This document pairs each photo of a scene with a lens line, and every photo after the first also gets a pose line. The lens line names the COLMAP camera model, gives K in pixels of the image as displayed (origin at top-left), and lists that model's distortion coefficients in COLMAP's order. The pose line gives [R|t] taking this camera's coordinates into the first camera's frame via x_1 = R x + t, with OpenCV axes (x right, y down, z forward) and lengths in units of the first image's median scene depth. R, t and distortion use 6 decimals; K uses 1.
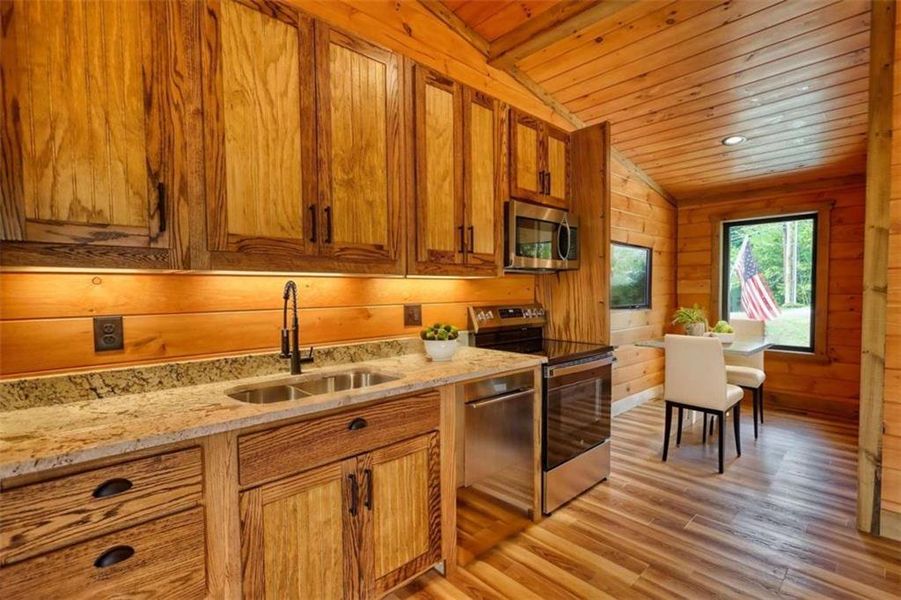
lens RADIAL K [[426.2, 0, 468.7], [0, 426.2, 305.0], [0, 0, 1]] dist [0.000890, 0.000105]
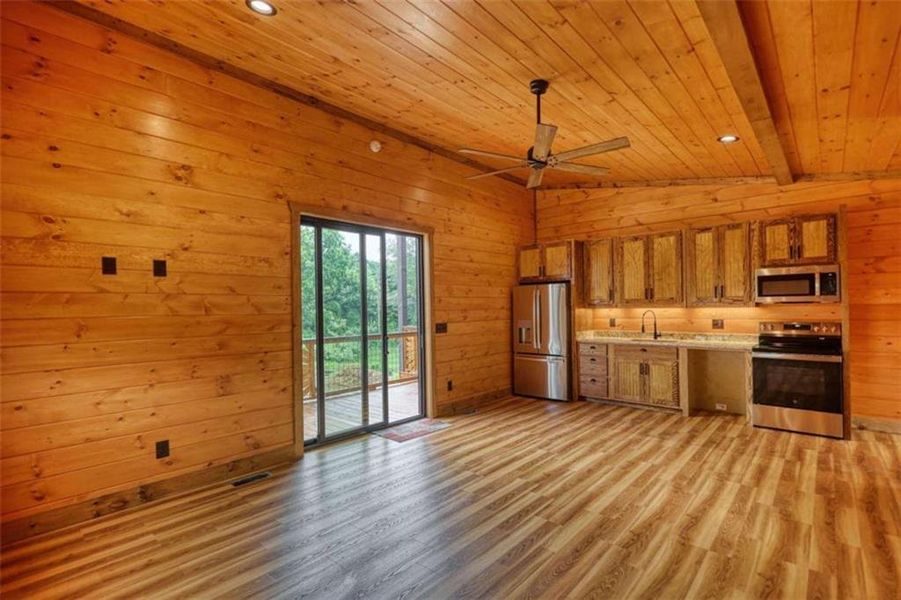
lens RADIAL K [[425.0, 0, 449.1], [0, 425.0, 304.8], [0, 0, 1]] dist [0.004577, 0.000526]
pose [[0.072523, -0.001056, -0.997366, 2.608411], [-0.025065, 0.999682, -0.002881, -0.044931], [0.997052, 0.025208, 0.072474, -0.748385]]
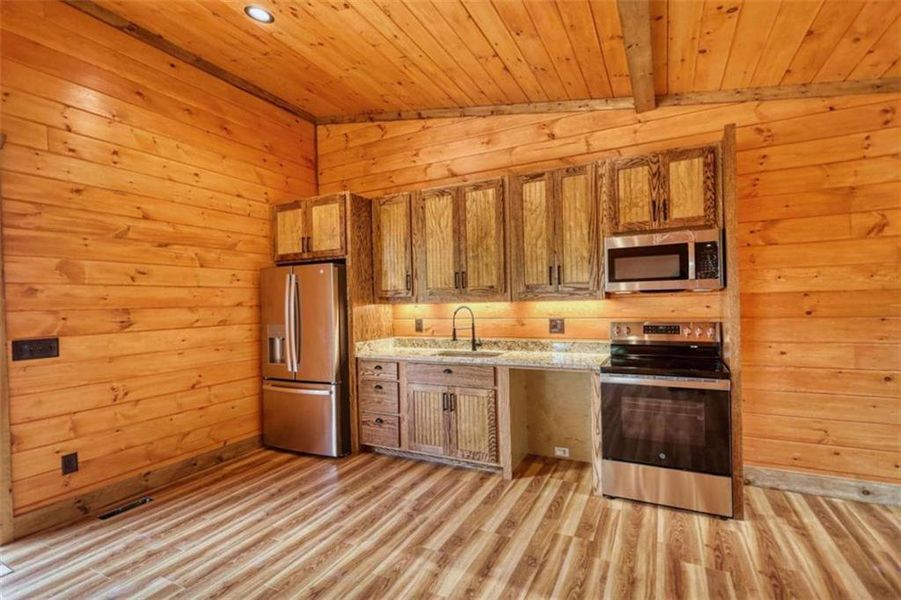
lens RADIAL K [[425.0, 0, 449.1], [0, 425.0, 304.8], [0, 0, 1]] dist [0.004577, 0.000526]
pose [[0.323431, 0.003589, -0.946245, 1.482294], [-0.014366, 0.999896, -0.001118, -0.053493], [0.946143, 0.013955, 0.323449, 0.225775]]
